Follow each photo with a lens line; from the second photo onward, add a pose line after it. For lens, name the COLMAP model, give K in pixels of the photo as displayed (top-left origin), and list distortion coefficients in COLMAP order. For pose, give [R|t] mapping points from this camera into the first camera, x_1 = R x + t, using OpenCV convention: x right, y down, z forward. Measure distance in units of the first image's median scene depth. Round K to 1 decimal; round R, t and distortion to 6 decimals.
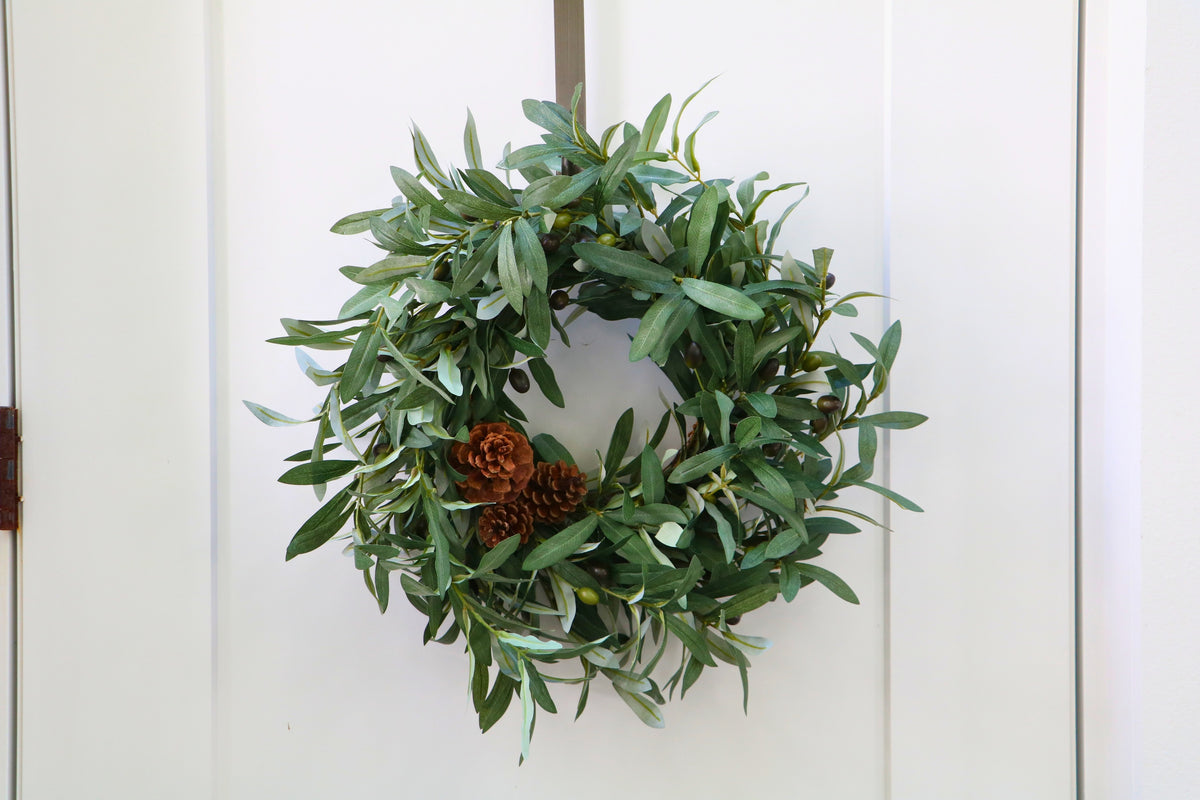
lens RADIAL K [[2013.5, 0, 611.5], [0, 2013.5, 420.7], [0, 0, 1]] dist [0.060146, 0.184815]
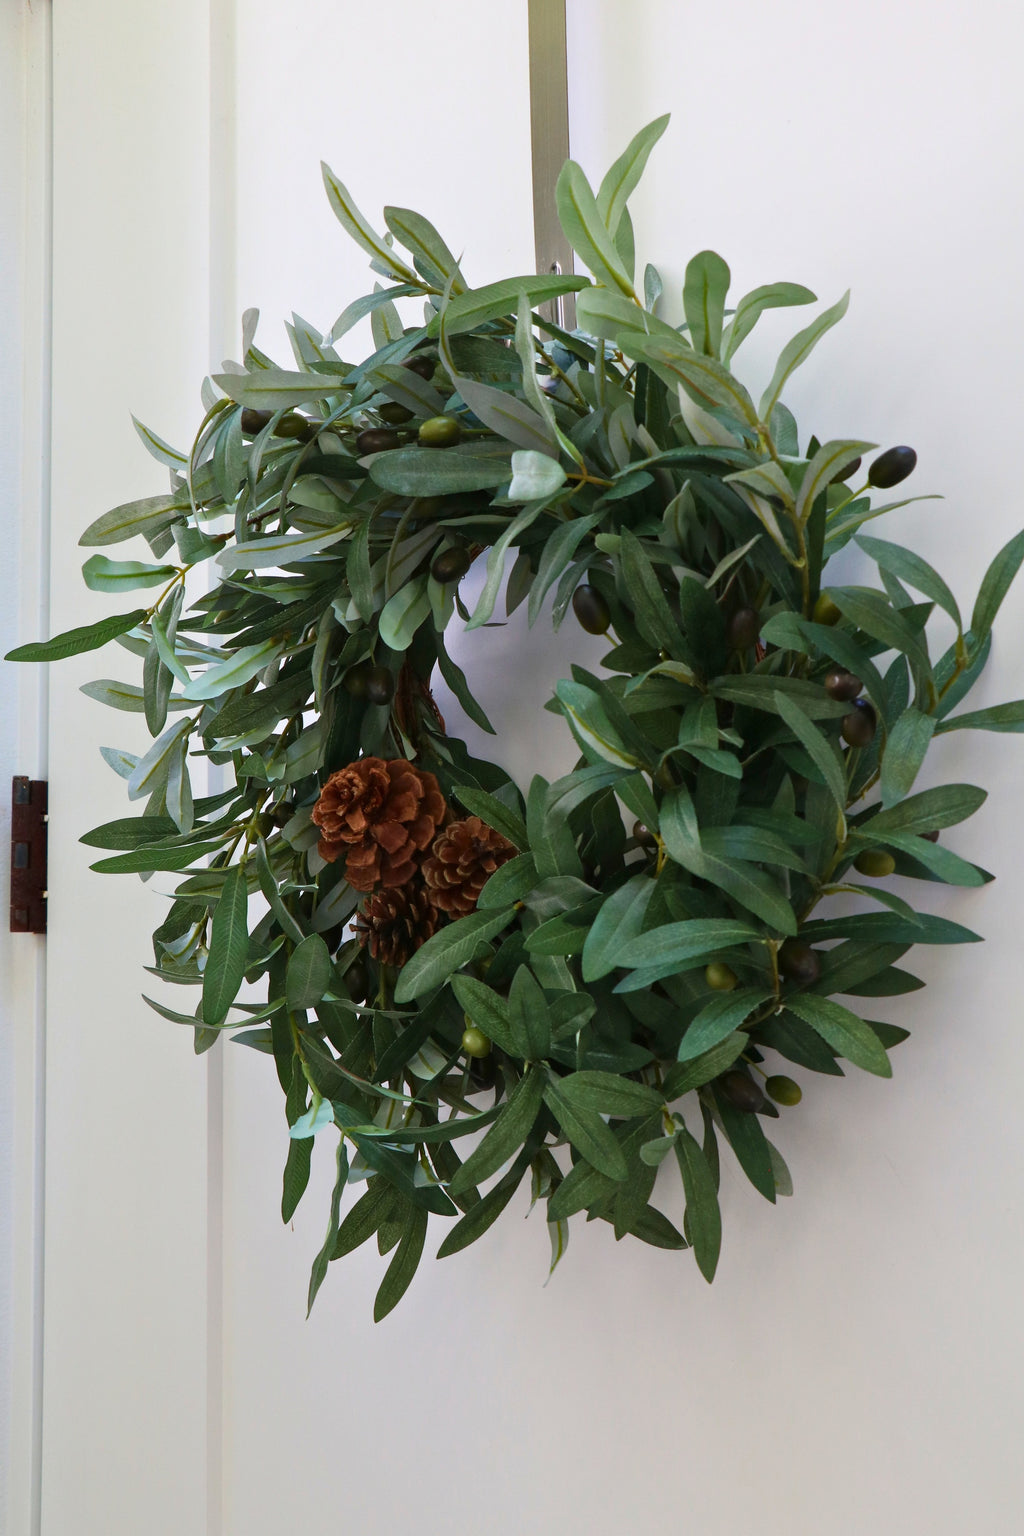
lens RADIAL K [[2017.2, 0, 511.6], [0, 2017.2, 768.4], [0, 0, 1]] dist [0.005240, -0.015110]
pose [[0.754464, -0.057879, -0.653784, 0.381367], [-0.013098, 0.994578, -0.103164, 0.068171], [0.656210, 0.086397, 0.749616, 0.563106]]
